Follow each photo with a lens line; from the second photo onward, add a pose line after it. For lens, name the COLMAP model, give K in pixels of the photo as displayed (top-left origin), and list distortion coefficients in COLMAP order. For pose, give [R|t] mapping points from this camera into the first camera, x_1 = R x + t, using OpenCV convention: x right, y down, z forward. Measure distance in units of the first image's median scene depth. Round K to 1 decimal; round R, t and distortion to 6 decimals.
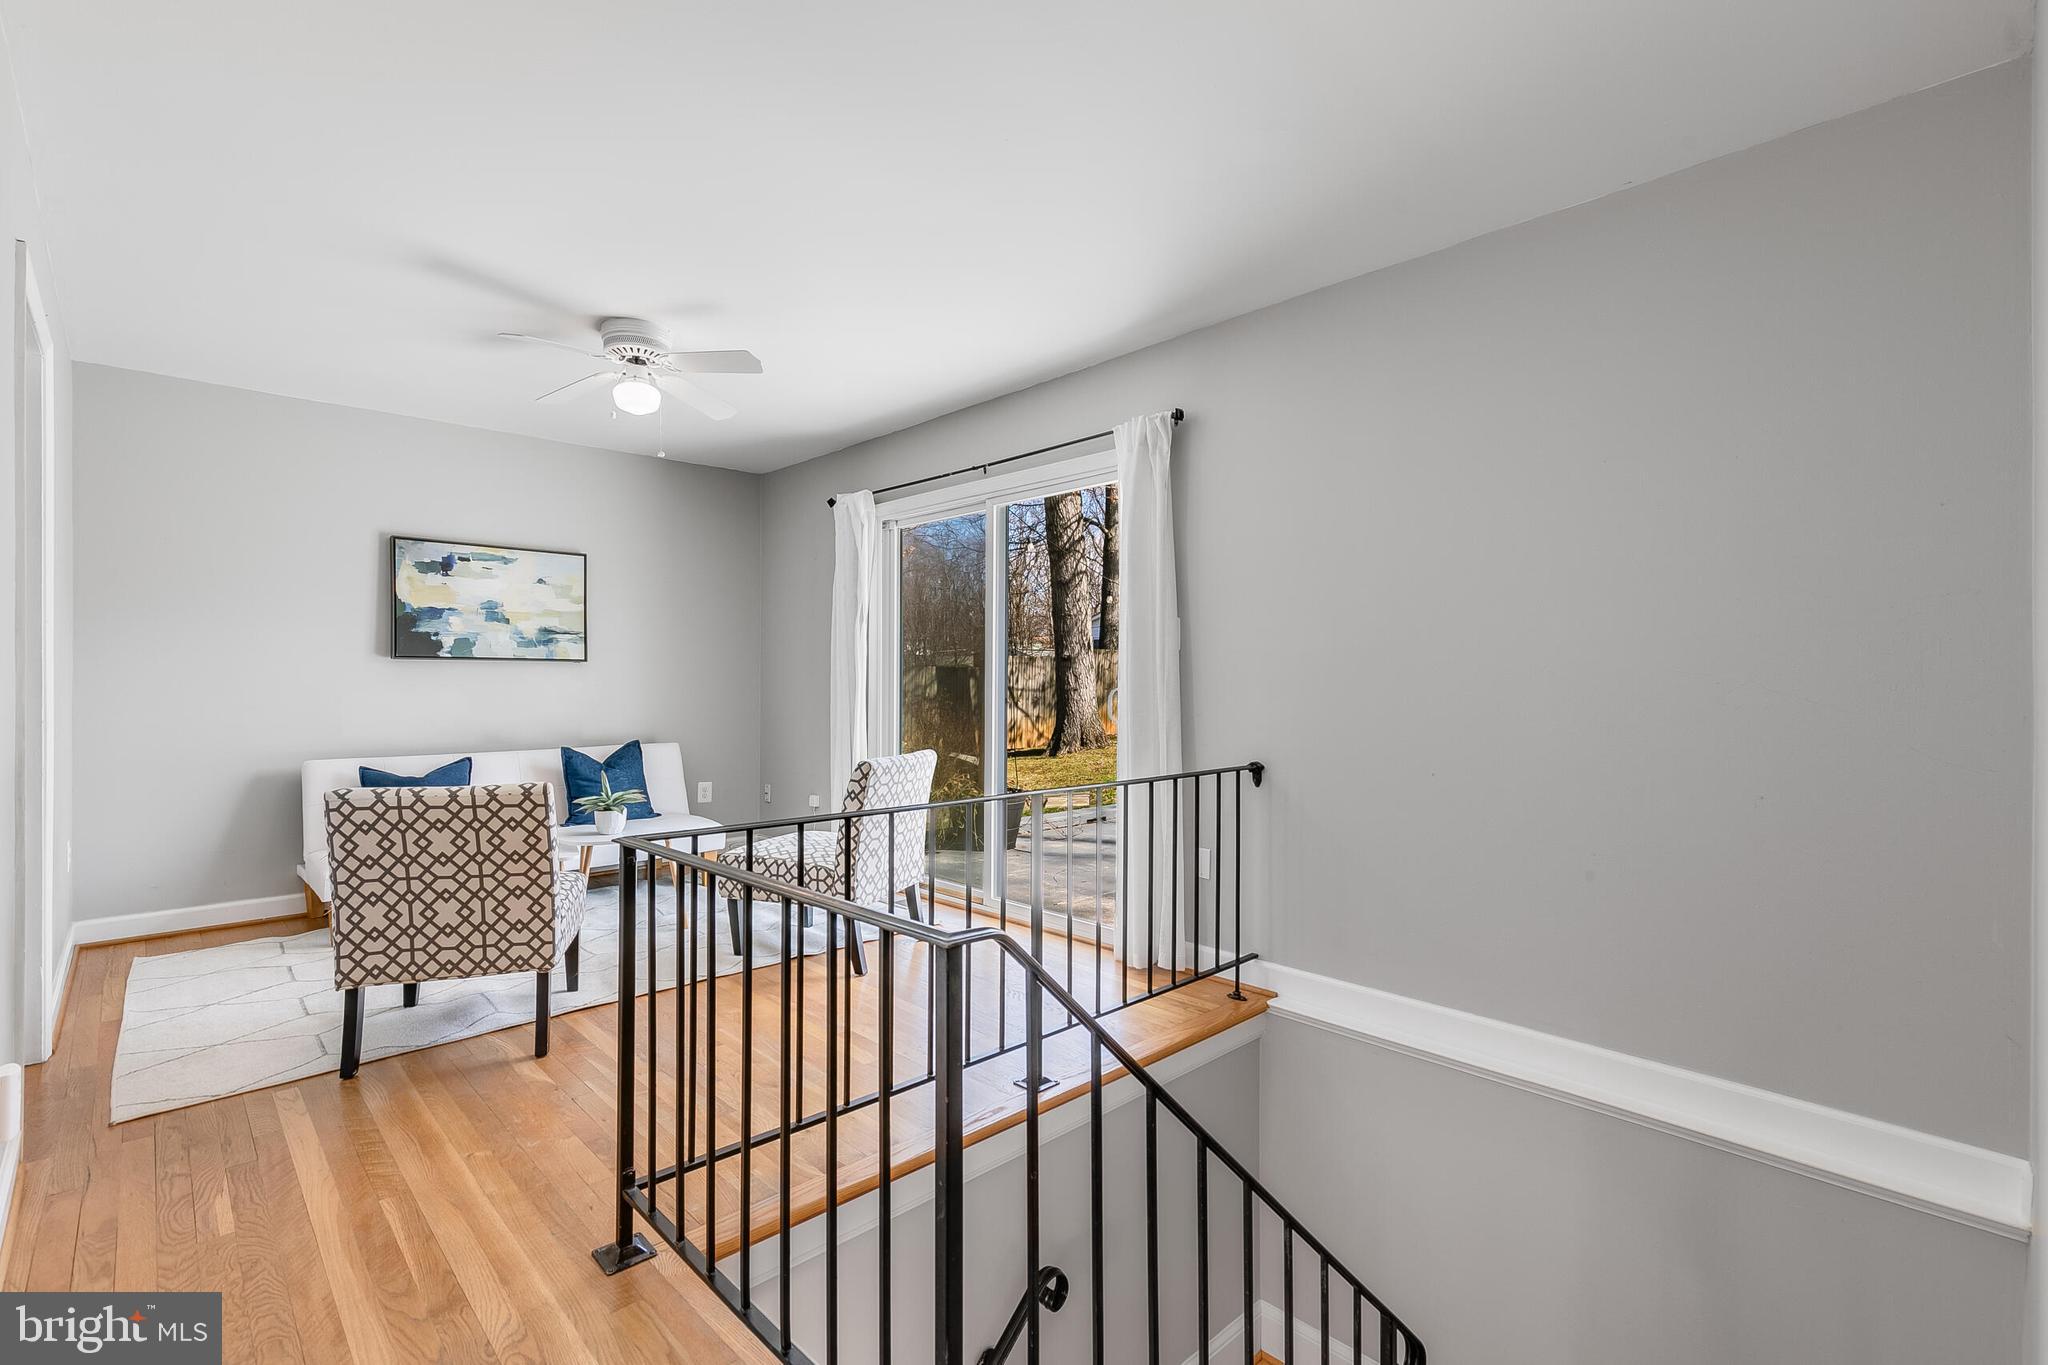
lens RADIAL K [[913.1, 0, 1021.9], [0, 913.1, 686.5], [0, 0, 1]] dist [0.012142, -0.005697]
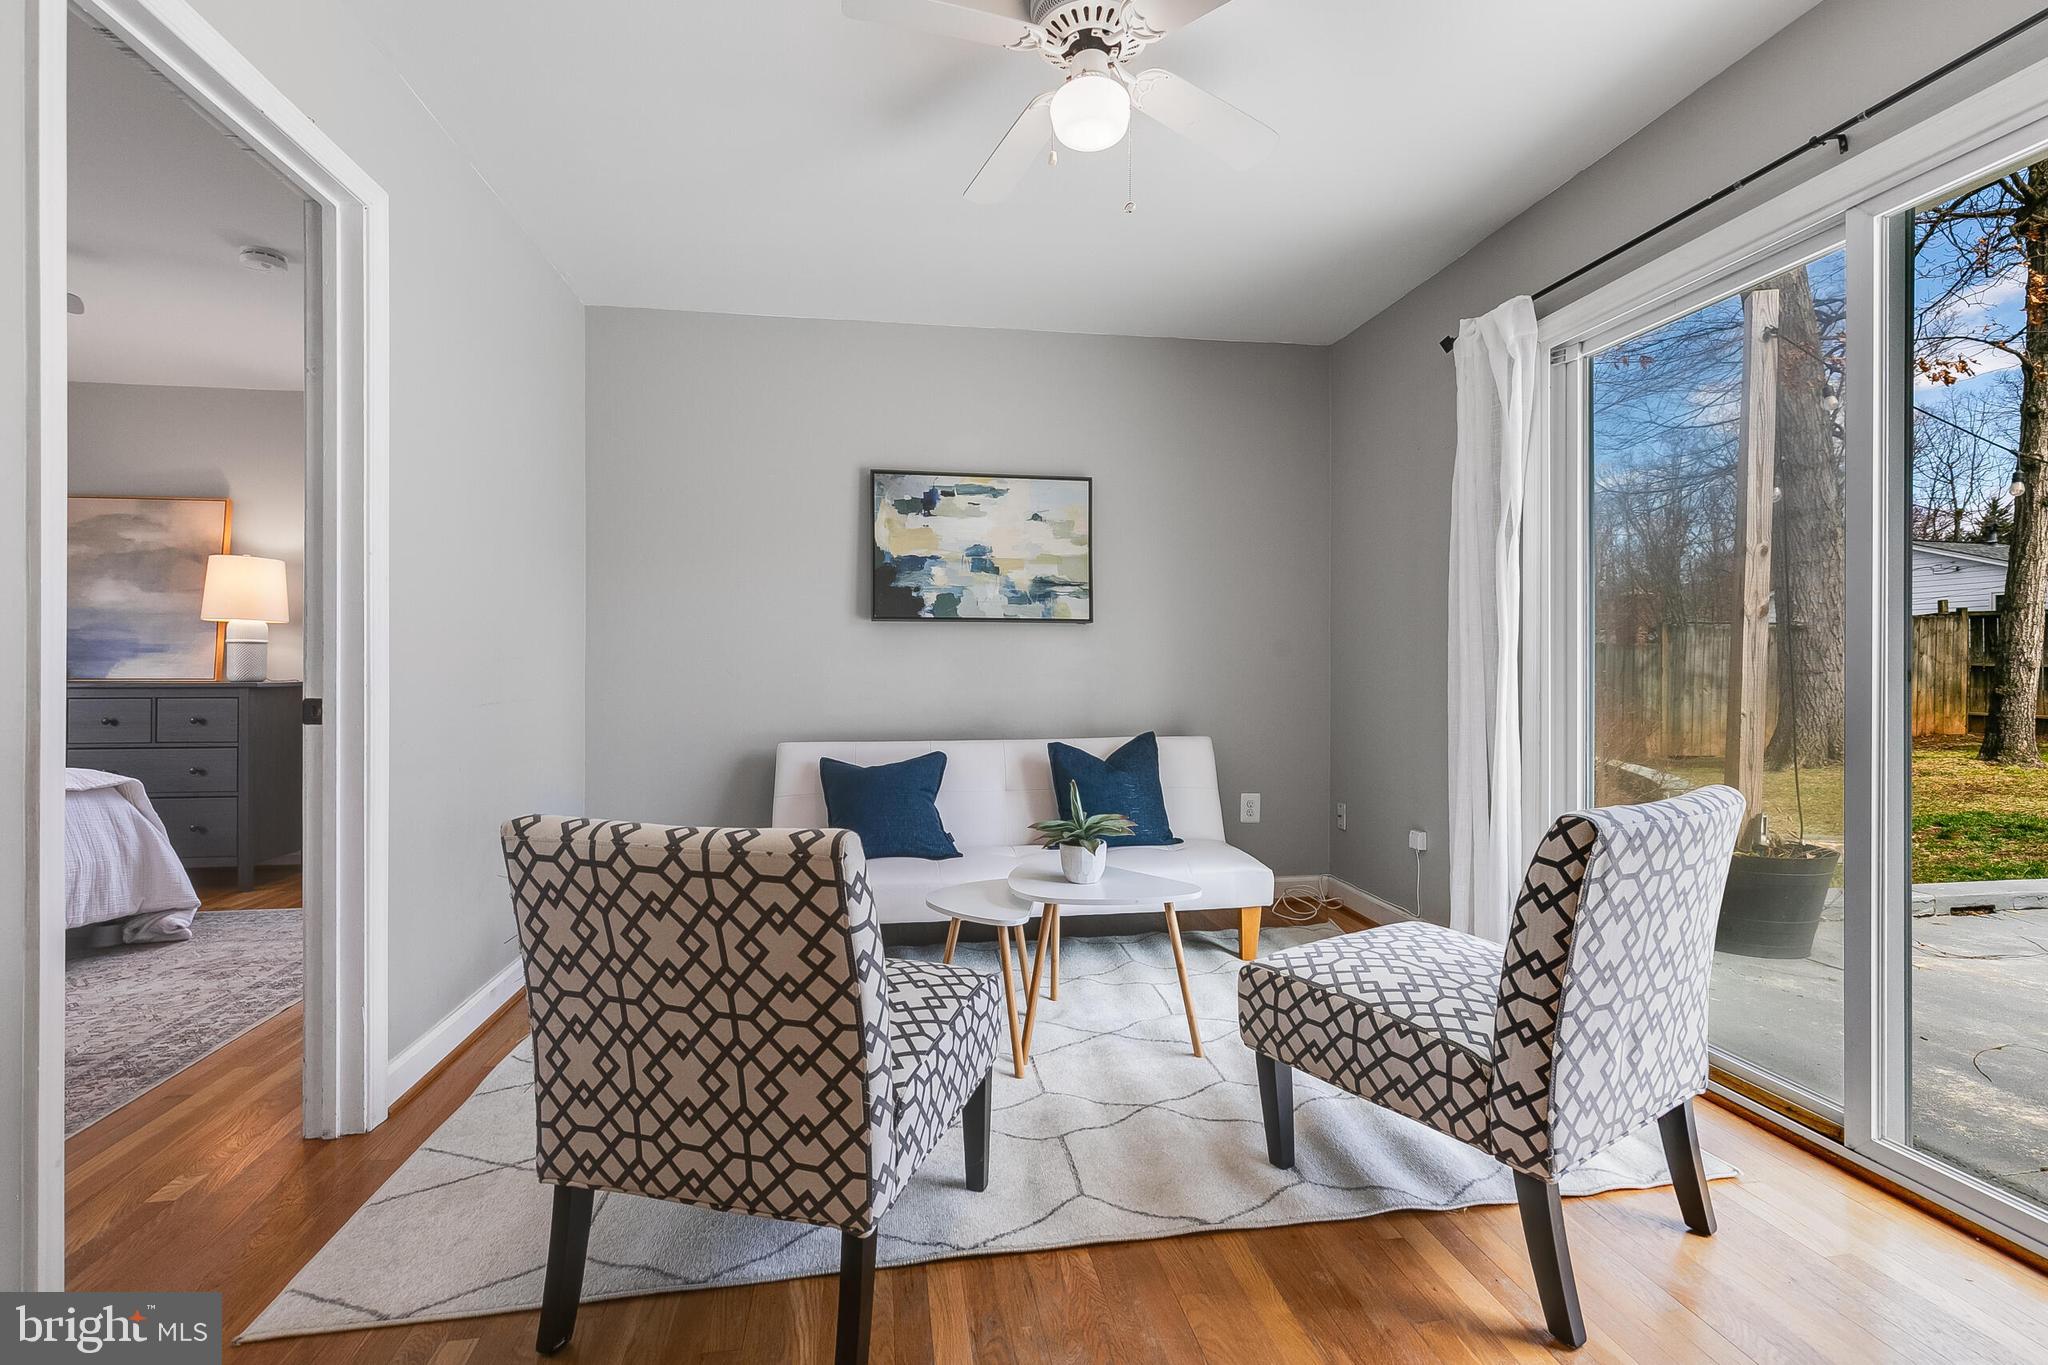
lens RADIAL K [[939.0, 0, 1047.4], [0, 939.0, 662.9], [0, 0, 1]] dist [0.003707, -0.000249]
pose [[0.839461, -0.001037, -0.543420, -0.110011], [-0.005560, 0.999929, -0.010497, 0.015221], [0.543392, 0.011833, 0.839396, 0.403653]]
